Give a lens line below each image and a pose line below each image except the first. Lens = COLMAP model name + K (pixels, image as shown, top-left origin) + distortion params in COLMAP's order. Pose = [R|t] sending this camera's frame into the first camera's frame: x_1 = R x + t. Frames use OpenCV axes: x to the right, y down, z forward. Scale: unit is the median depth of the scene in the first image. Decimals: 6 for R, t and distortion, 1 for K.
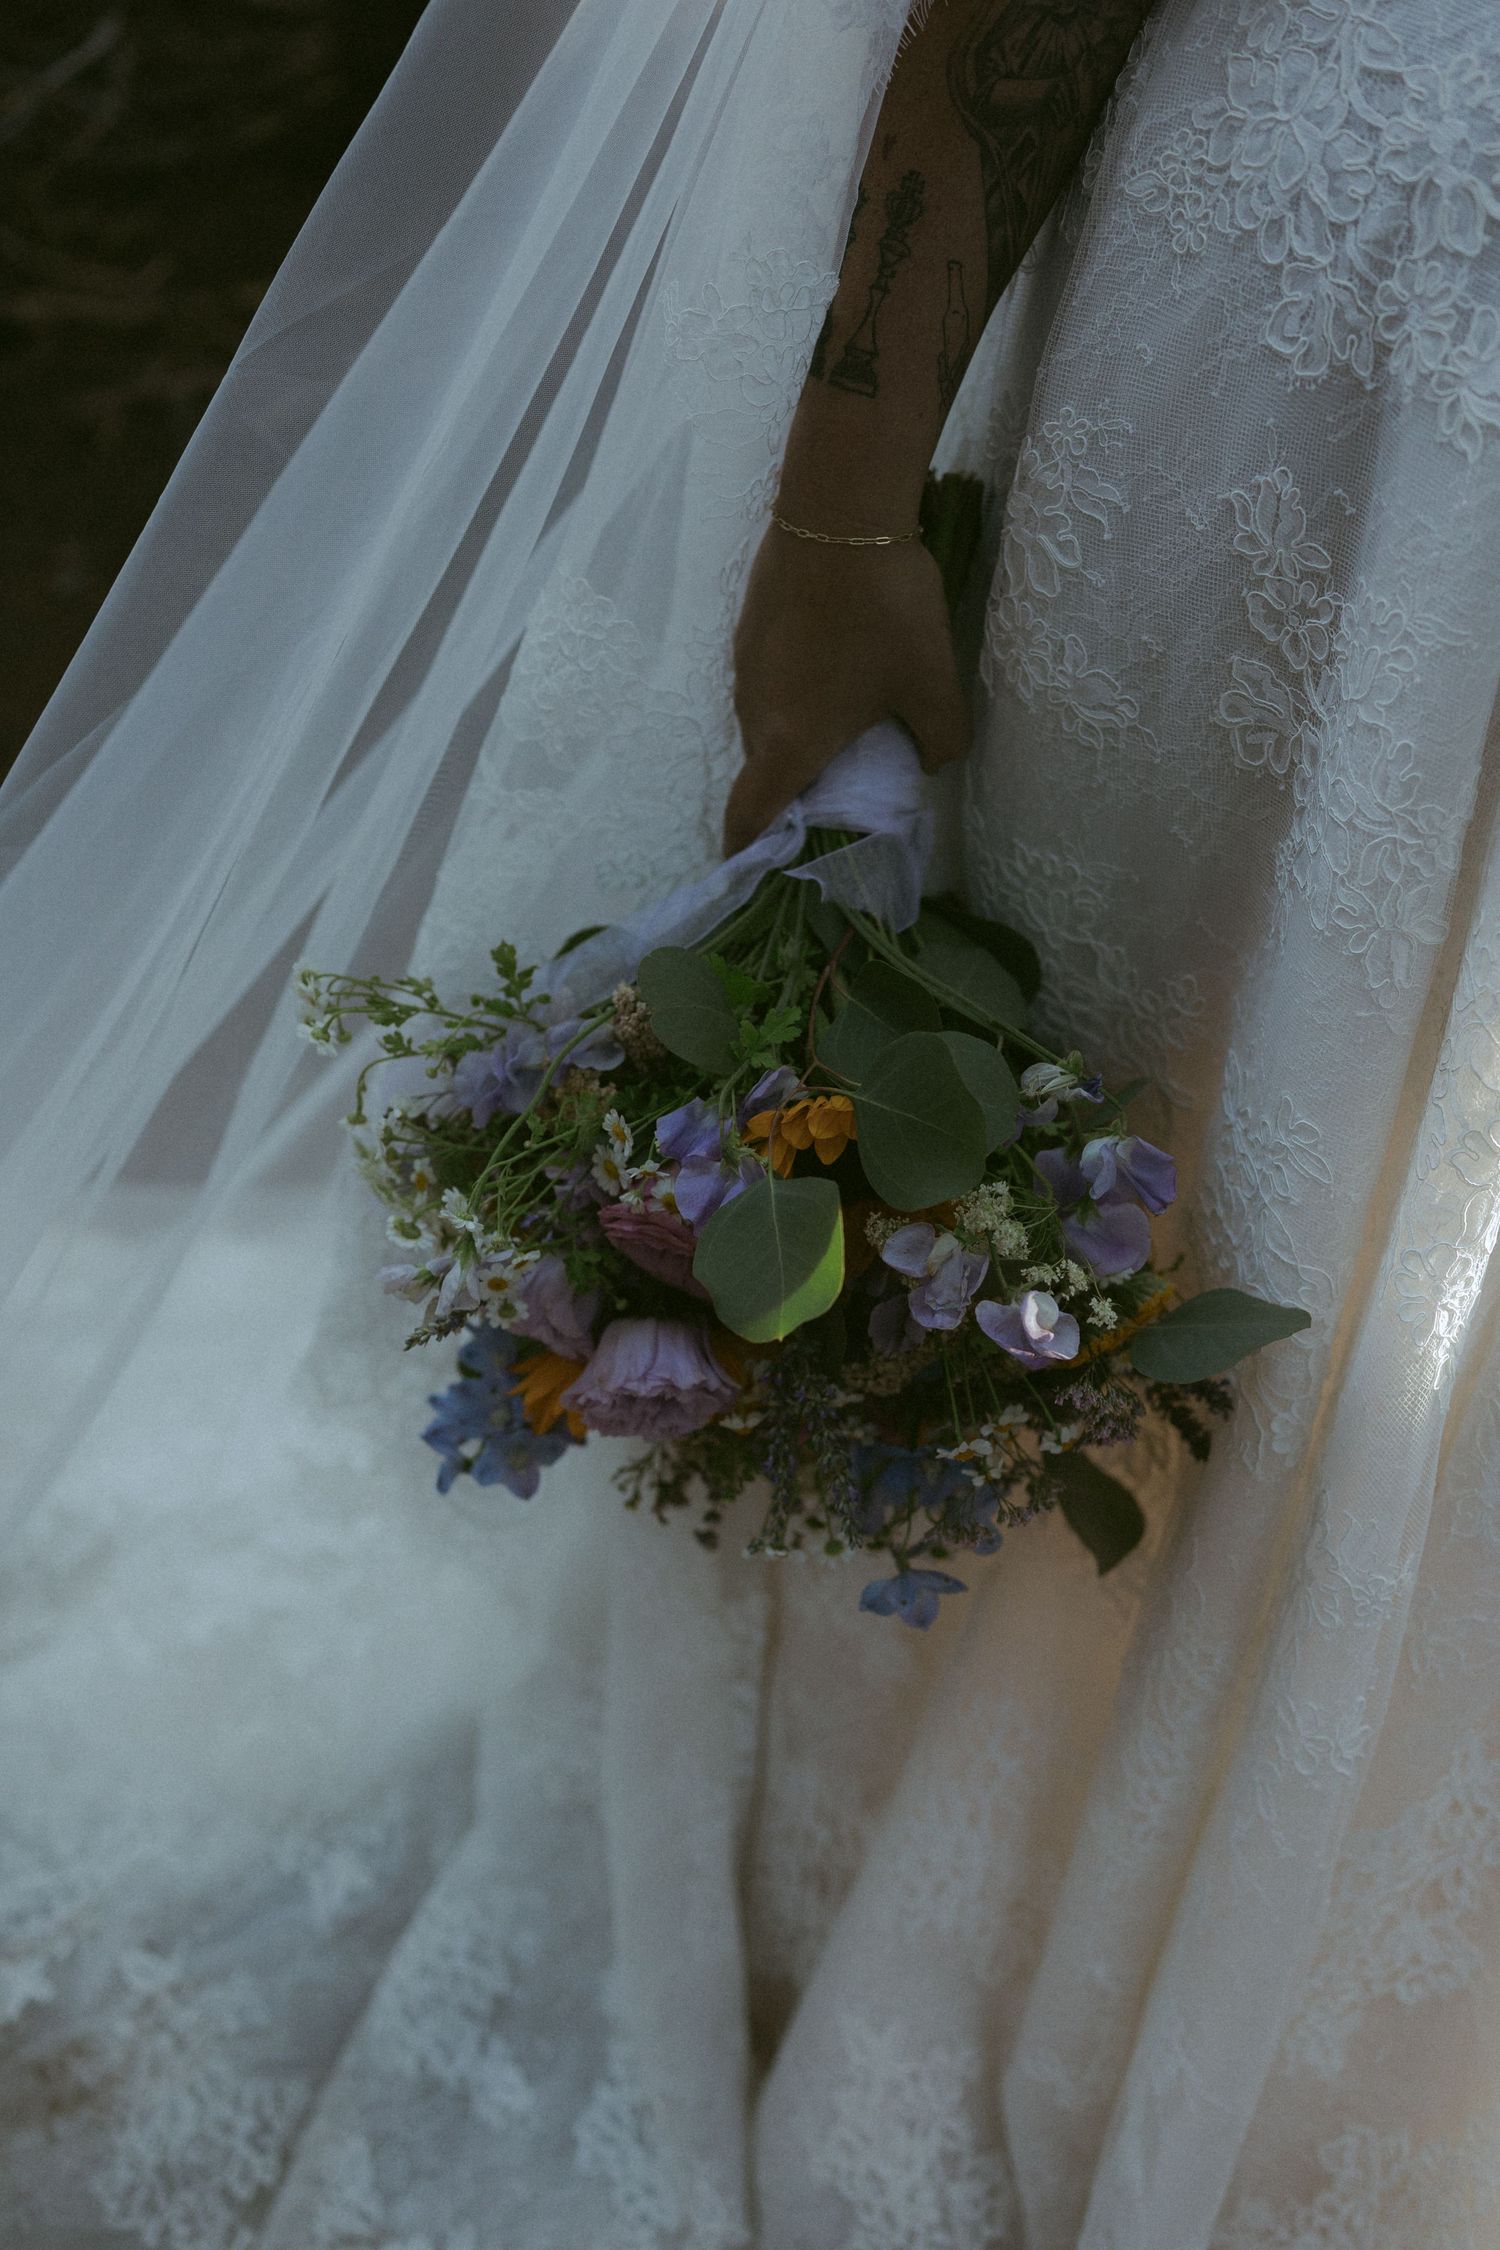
lens RADIAL K [[2120.8, 0, 750.0], [0, 2120.8, 1125.0], [0, 0, 1]] dist [-0.037120, -0.015630]
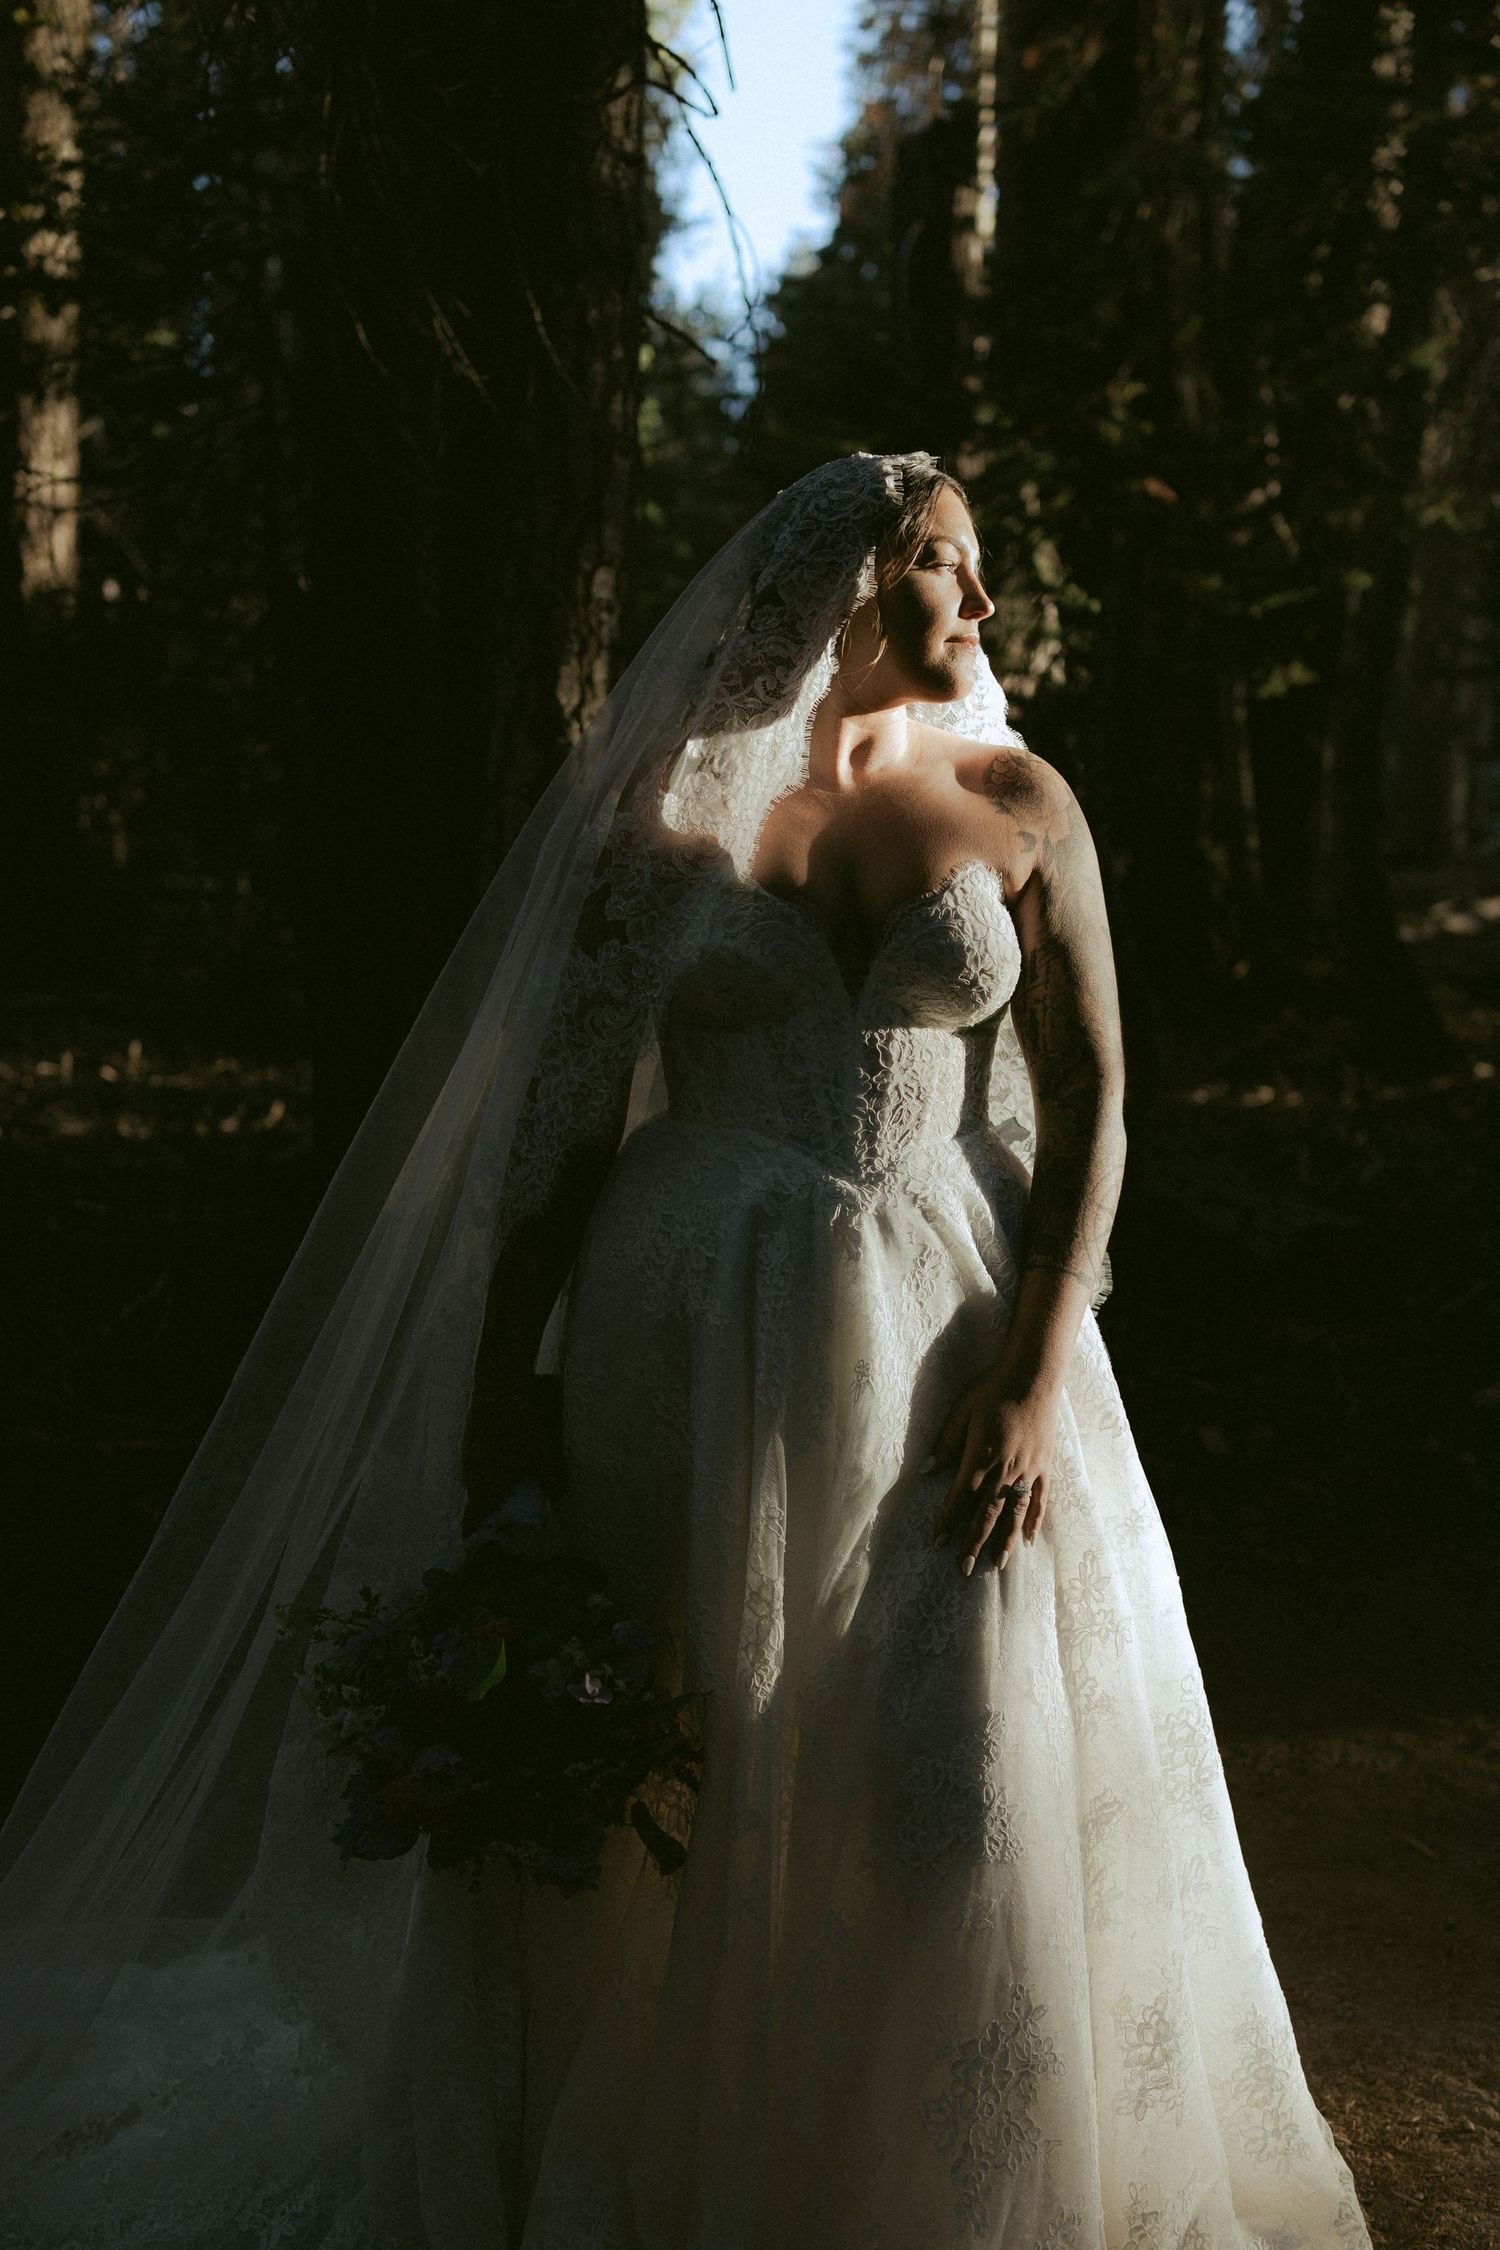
lens RADIAL K [[2102.2, 0, 750.0], [0, 2102.2, 1125.0], [0, 0, 1]] dist [0.009388, -0.007052]
pose [[0.992587, -0.077692, 0.093462, 0.126590], [0.112783, 0.875375, -0.470106, 0.615084], [-0.045291, 0.477162, 0.877648, -1.295192]]
